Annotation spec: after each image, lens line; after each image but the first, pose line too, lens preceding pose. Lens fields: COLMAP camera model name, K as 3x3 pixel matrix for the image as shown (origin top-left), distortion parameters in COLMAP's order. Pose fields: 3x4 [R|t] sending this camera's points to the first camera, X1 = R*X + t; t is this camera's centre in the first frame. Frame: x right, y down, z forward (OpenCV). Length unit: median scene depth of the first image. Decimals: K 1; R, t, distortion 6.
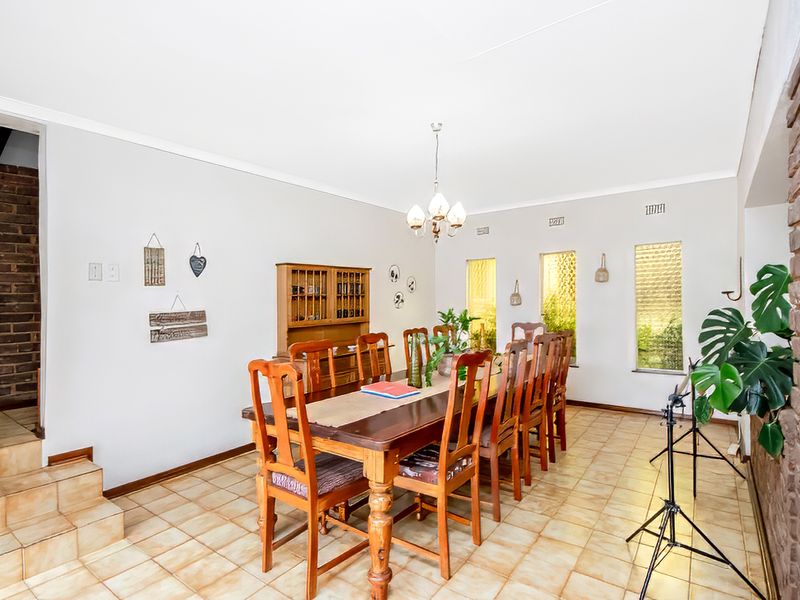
lens RADIAL K [[416.7, 0, 399.7], [0, 416.7, 301.6], [0, 0, 1]] dist [-0.001850, -0.002457]
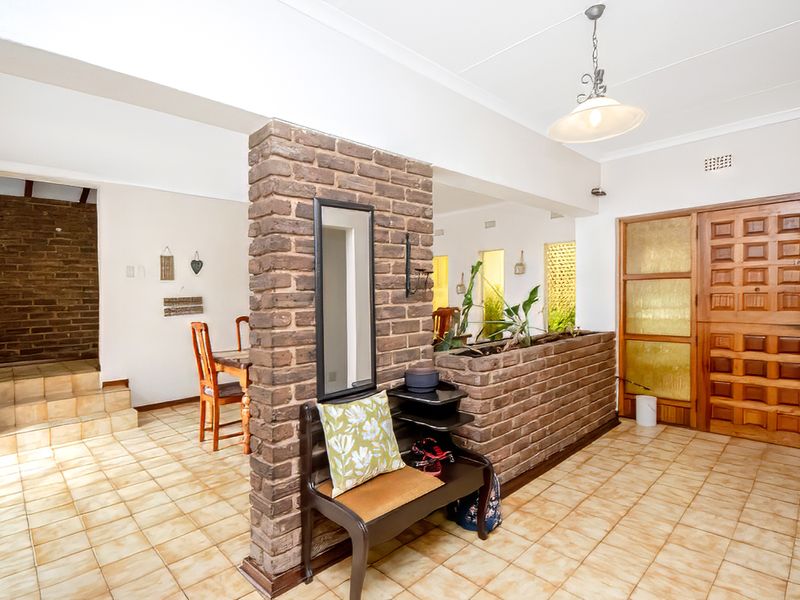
lens RADIAL K [[416.7, 0, 400.4], [0, 416.7, 296.0], [0, 0, 1]] dist [-0.001850, -0.002457]
pose [[0.987424, 0.003501, -0.158056, 0.528974], [-0.000779, 0.999850, 0.017277, -0.007191], [0.158093, -0.016936, 0.987279, -0.406853]]
